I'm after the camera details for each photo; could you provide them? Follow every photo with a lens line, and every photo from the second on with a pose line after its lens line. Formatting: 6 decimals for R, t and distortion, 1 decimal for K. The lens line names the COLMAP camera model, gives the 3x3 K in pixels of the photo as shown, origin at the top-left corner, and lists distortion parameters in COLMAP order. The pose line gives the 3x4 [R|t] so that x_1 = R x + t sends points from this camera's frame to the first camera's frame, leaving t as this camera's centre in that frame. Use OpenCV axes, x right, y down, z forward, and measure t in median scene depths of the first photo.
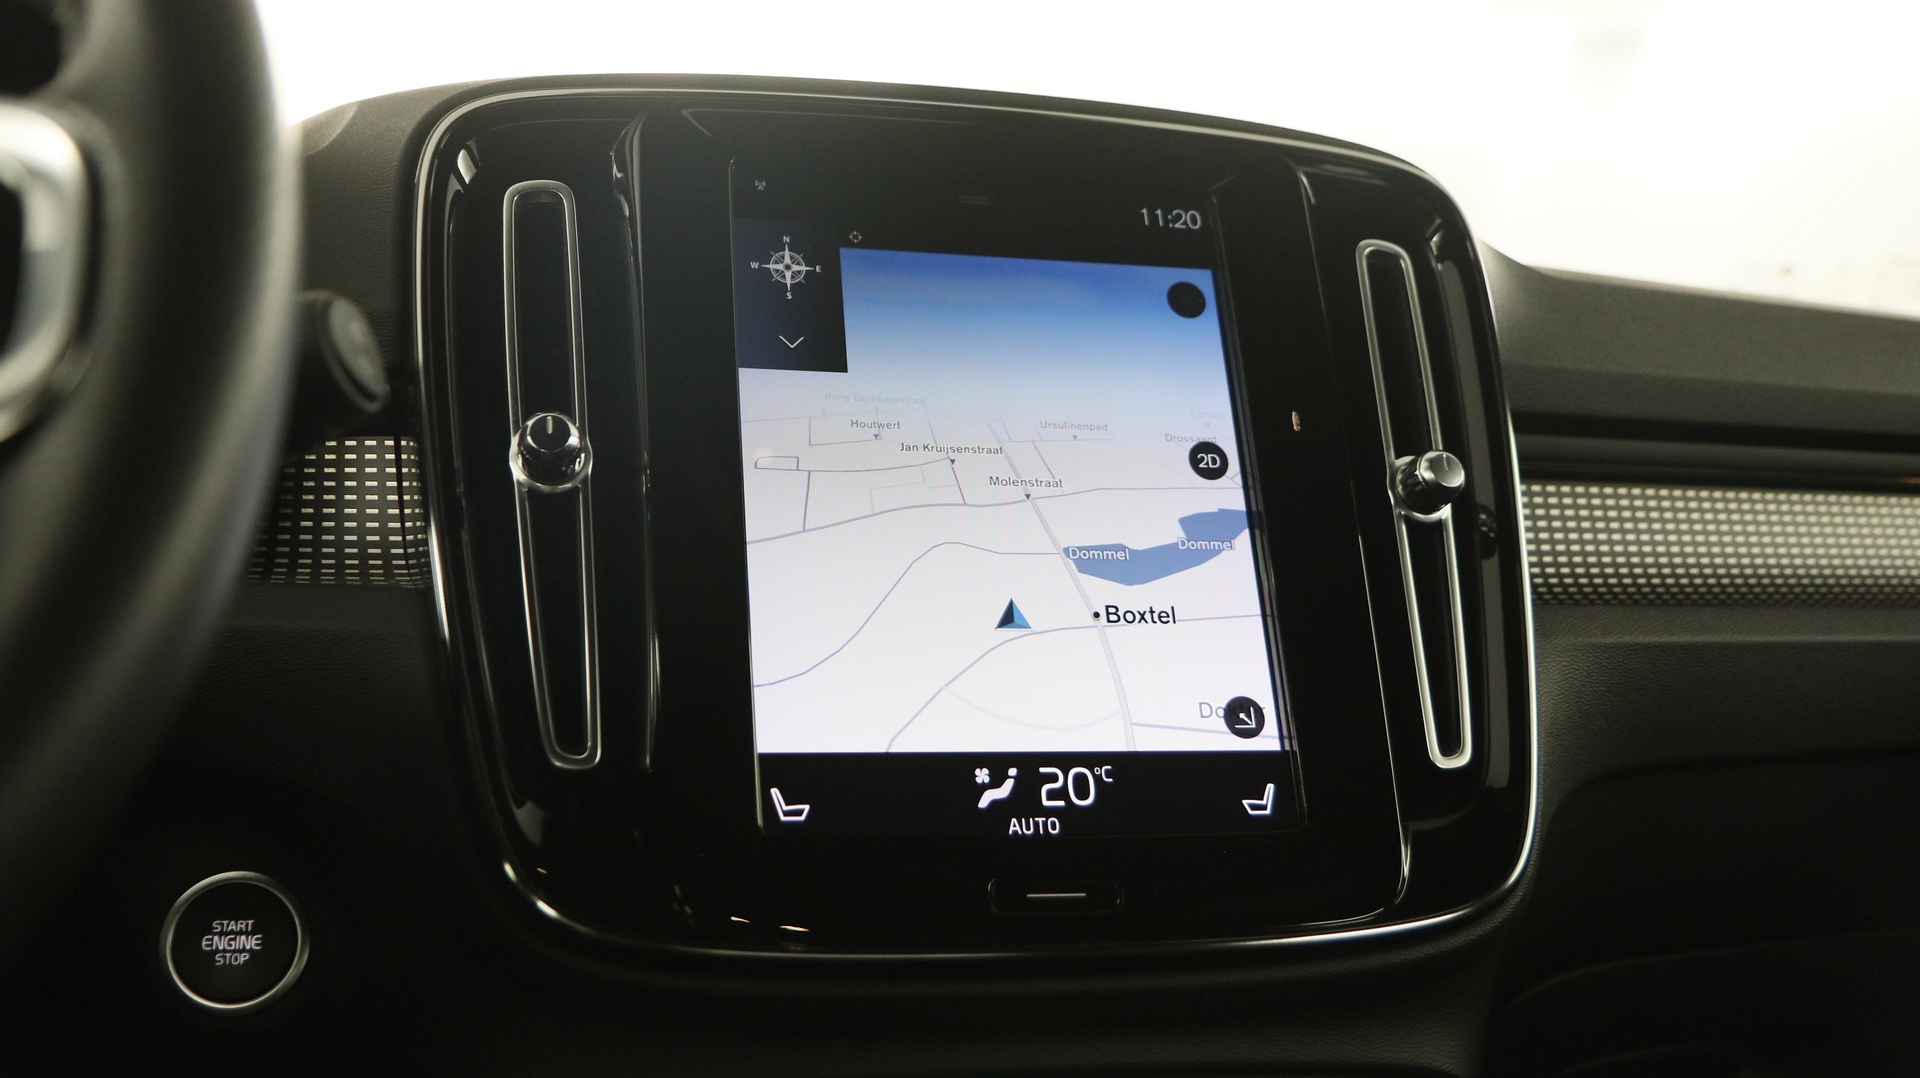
lens RADIAL K [[2031.5, 0, 948.2], [0, 2031.5, 528.5], [0, 0, 1]] dist [-0.067903, 0.000000]
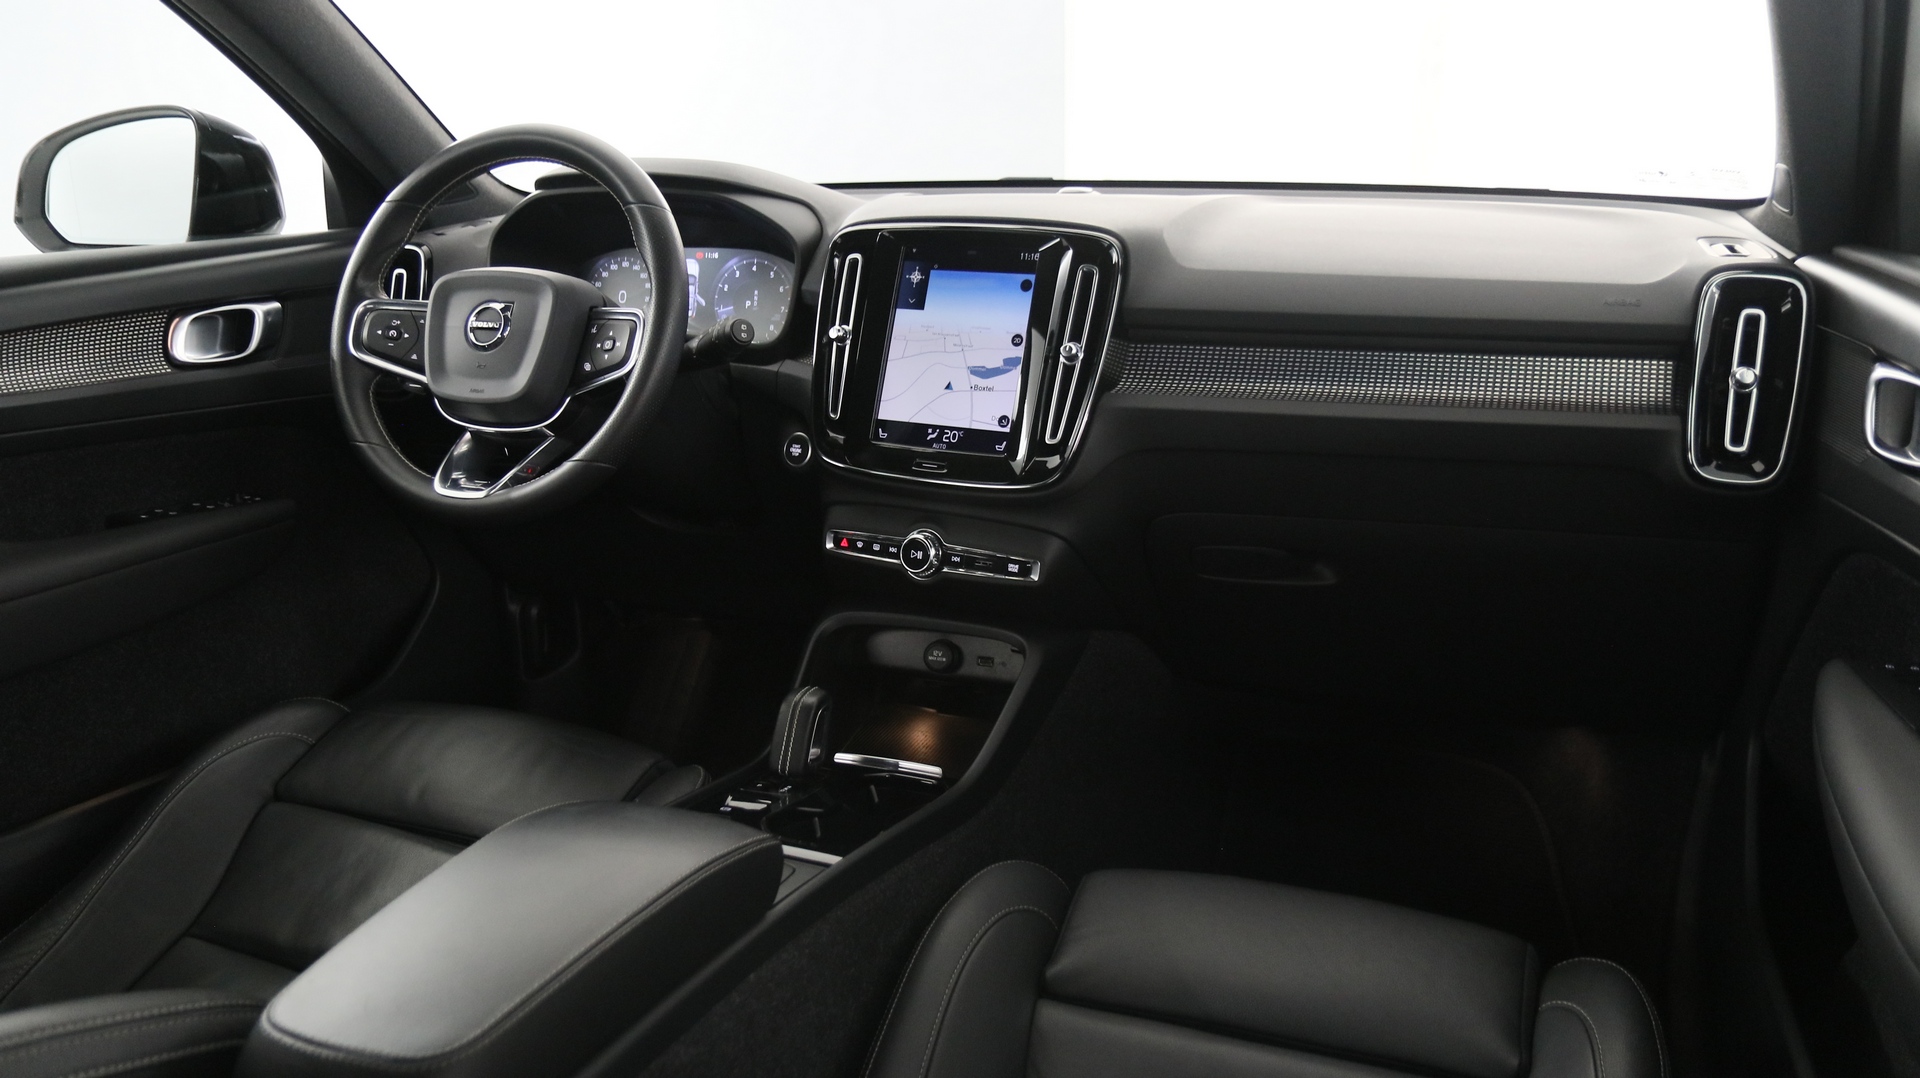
lens RADIAL K [[1456.9, 0, 955.1], [0, 1456.9, 548.3], [0, 0, 1]] dist [-0.022862, 0.019799]
pose [[0.719380, 0.172391, -0.672884, 1.781592], [0.041464, 0.956329, 0.289337, -0.417115], [0.693378, -0.236044, 0.680816, -0.777838]]
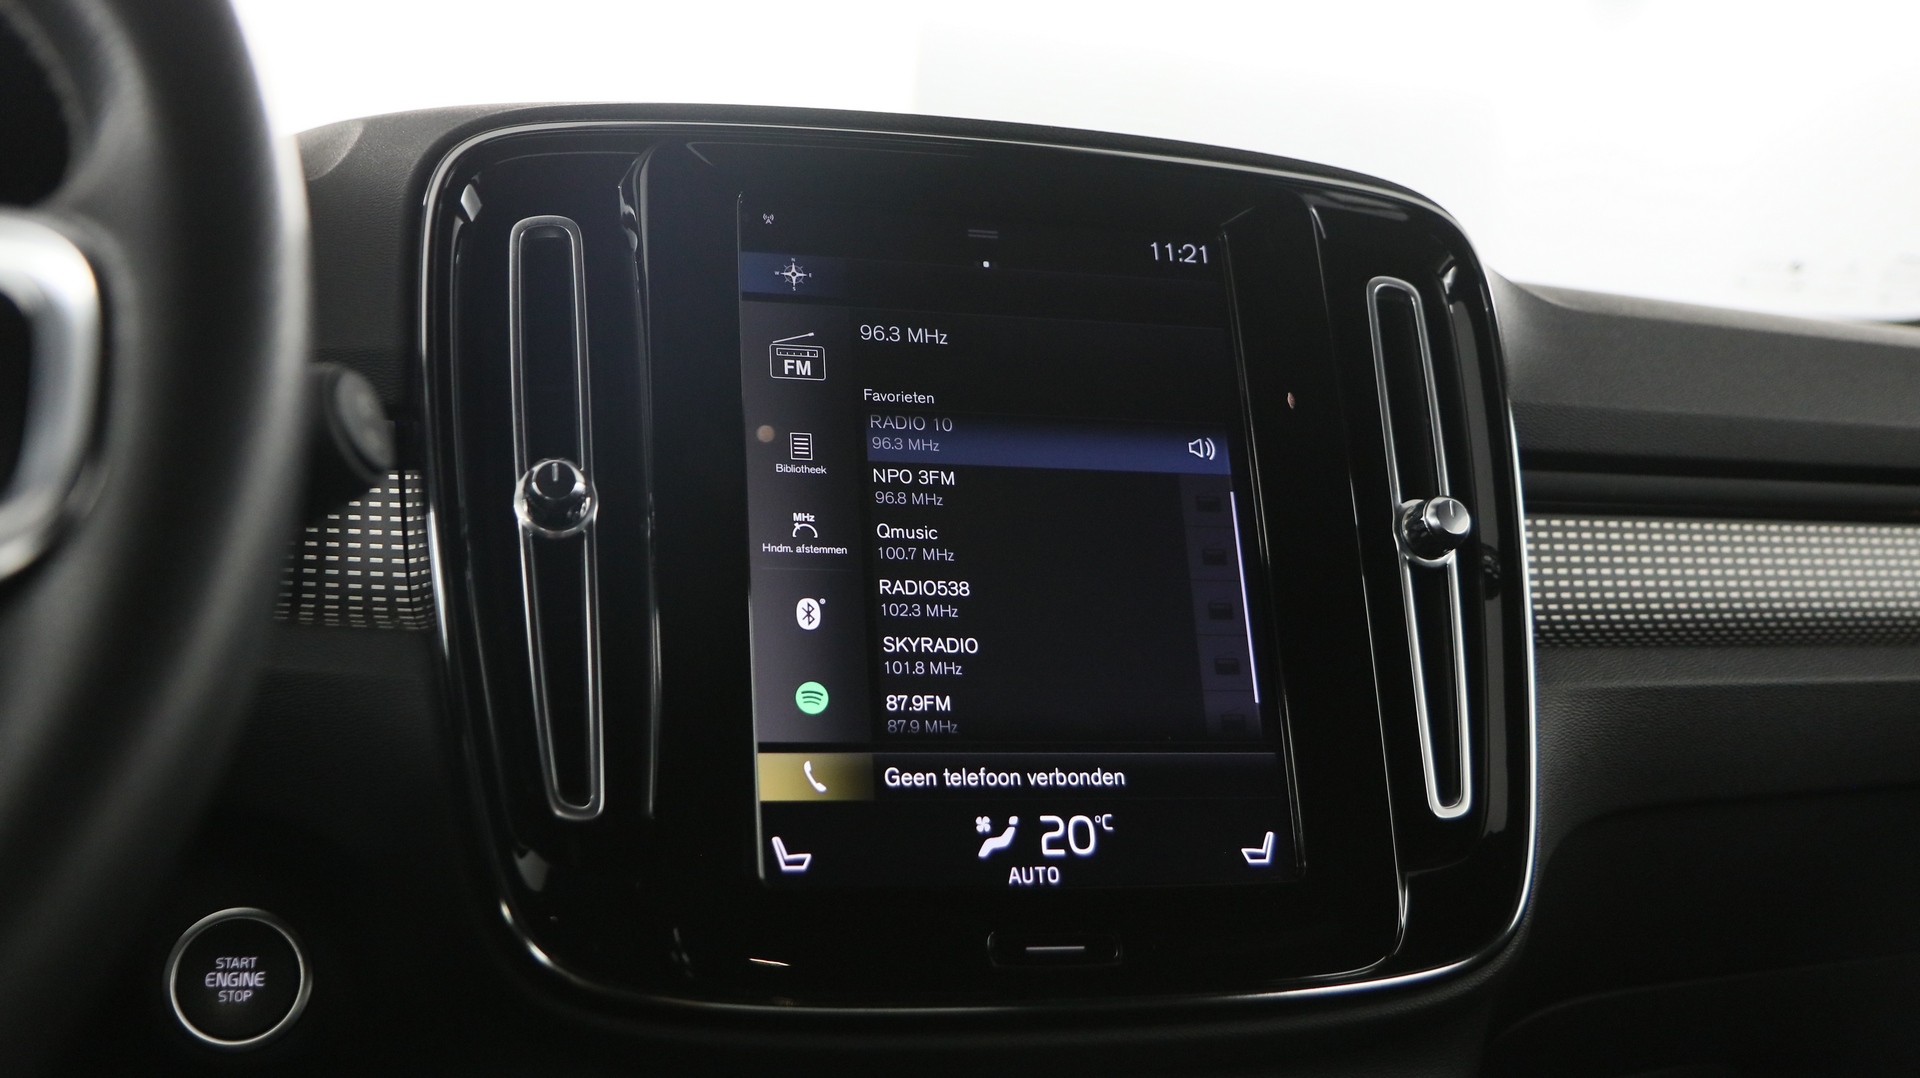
lens RADIAL K [[2031.5, 0, 946.8], [0, 2031.5, 527.2], [0, 0, 1]] dist [-0.067903, 0.000000]
pose [[0.999888, 0.014957, 0.001046, -0.004330], [-0.014984, 0.999296, 0.034389, -0.056945], [-0.000531, -0.034401, 0.999408, 0.002473]]
